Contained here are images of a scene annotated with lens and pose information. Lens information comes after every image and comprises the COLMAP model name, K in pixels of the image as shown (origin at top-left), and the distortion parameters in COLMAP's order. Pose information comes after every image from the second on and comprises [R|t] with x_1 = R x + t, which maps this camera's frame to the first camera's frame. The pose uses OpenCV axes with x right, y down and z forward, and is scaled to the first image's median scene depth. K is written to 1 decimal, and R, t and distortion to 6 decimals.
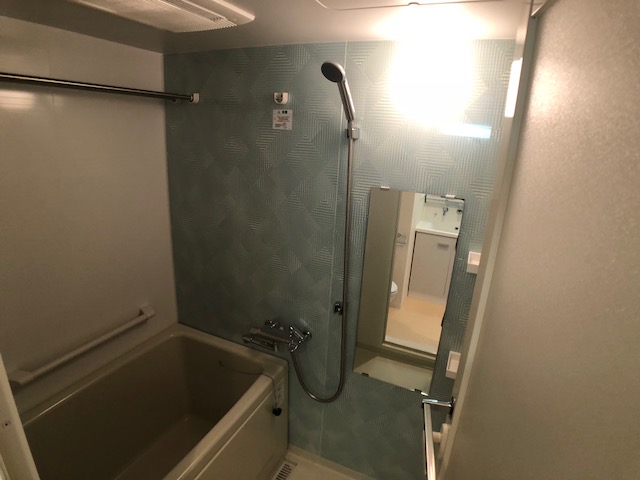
lens RADIAL K [[346.6, 0, 320.0], [0, 346.6, 240.0], [0, 0, 1]] dist [-0.105197, 0.028009]
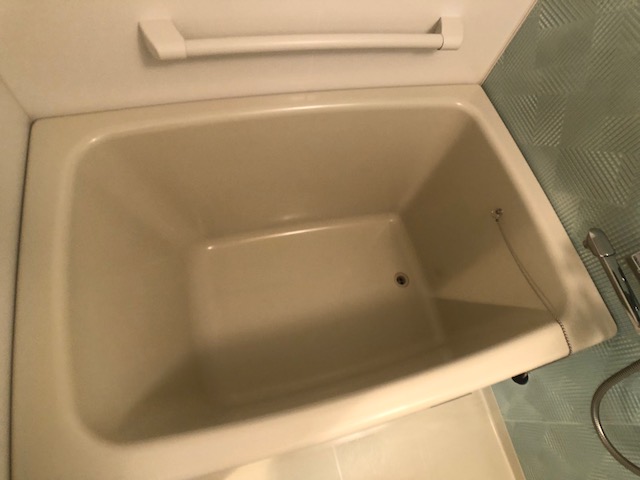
lens RADIAL K [[346.6, 0, 320.0], [0, 346.6, 240.0], [0, 0, 1]] dist [-0.105197, 0.028009]
pose [[0.589948, 0.731329, -0.342226, -0.258872], [-0.313857, 0.598211, 0.737318, 0.106908], [0.743945, -0.327569, 0.582446, 0.521007]]
